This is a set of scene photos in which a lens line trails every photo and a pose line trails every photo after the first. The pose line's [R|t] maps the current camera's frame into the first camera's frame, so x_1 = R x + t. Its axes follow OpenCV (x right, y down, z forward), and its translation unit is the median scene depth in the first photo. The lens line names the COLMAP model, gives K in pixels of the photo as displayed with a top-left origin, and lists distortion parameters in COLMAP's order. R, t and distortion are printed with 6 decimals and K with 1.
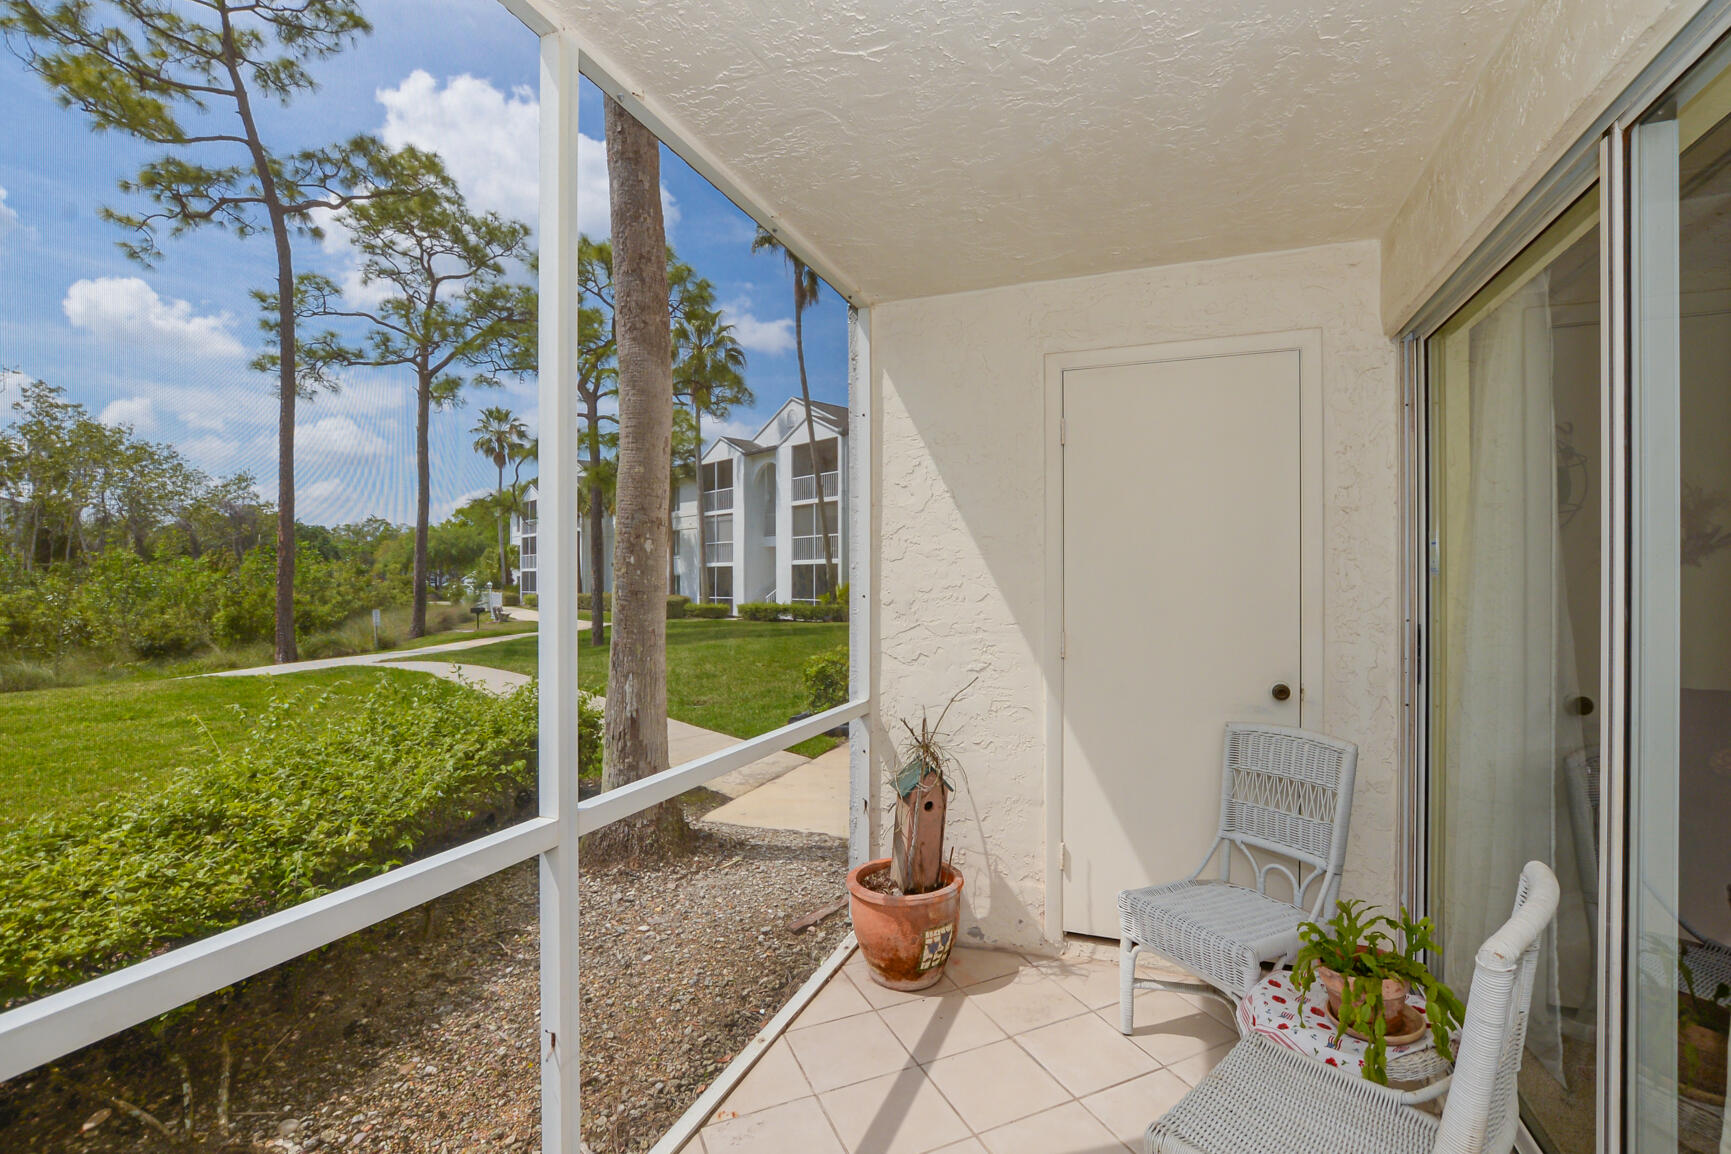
lens RADIAL K [[775.8, 0, 865.5], [0, 775.8, 577.0], [0, 0, 1]] dist [-0.017285, 0.000598]
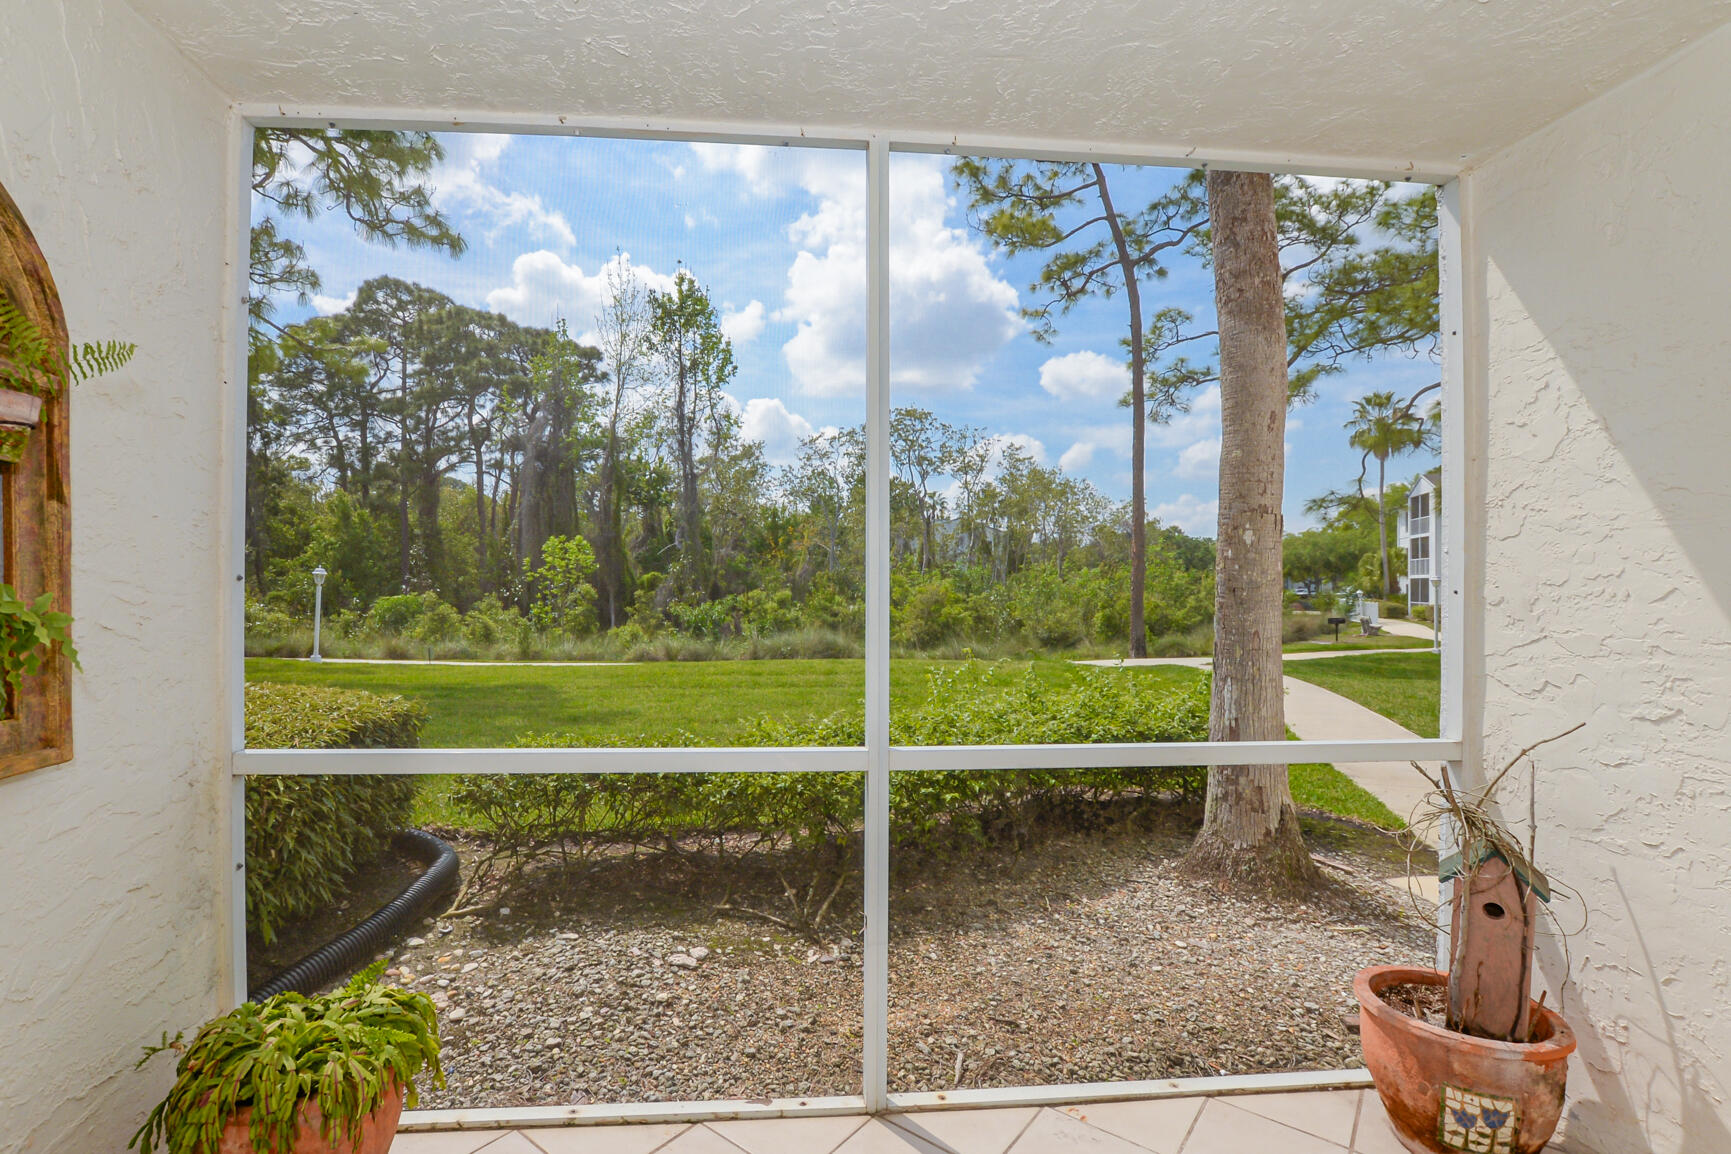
lens RADIAL K [[847.6, 0, 865.5], [0, 847.6, 577.0], [0, 0, 1]] dist [-0.003064, 0.000440]
pose [[0.443948, -0.011596, -0.895978, 0.202306], [-0.003592, 0.999885, -0.014720, 0.011179], [0.896046, 0.009753, 0.443855, 0.084626]]
